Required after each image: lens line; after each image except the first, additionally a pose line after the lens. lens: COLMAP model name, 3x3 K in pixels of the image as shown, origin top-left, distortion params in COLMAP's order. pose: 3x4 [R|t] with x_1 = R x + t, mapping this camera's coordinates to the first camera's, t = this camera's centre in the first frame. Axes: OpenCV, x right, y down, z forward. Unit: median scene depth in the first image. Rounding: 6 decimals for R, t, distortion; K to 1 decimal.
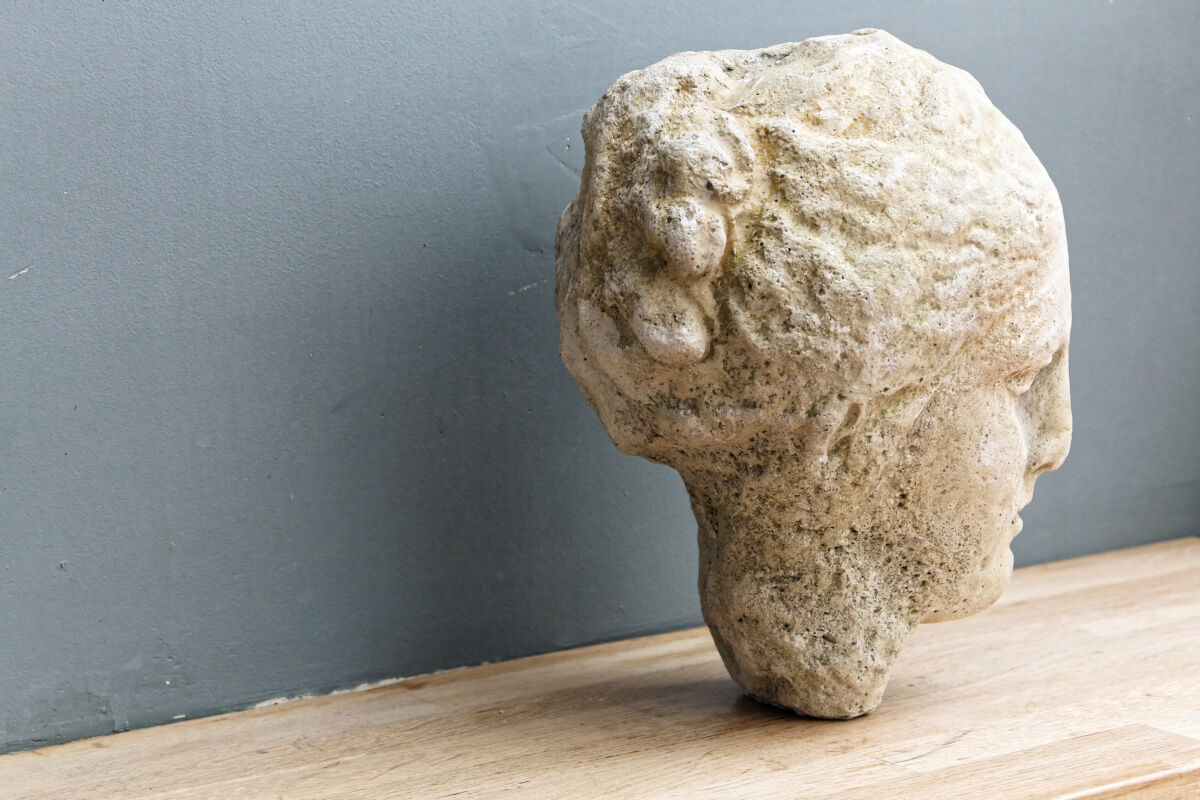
lens RADIAL K [[2885.2, 0, 600.4], [0, 2885.2, 399.0], [0, 0, 1]] dist [-0.005894, 0.000000]
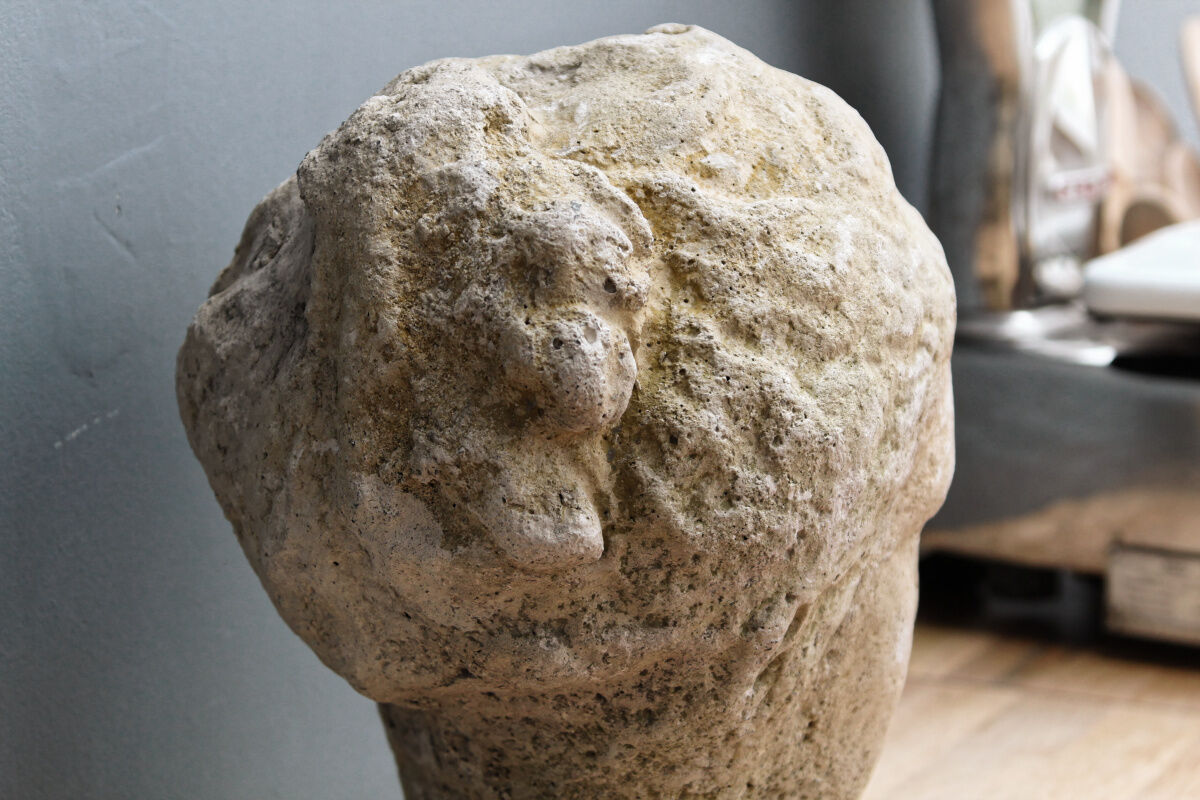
lens RADIAL K [[2885.2, 0, 598.6], [0, 2885.2, 403.8], [0, 0, 1]] dist [-0.005894, 0.000000]
pose [[0.887716, -0.072051, 0.454718, -0.244113], [0.064270, 0.997401, 0.032571, -0.067224], [-0.455883, 0.000310, 0.890040, 0.437669]]
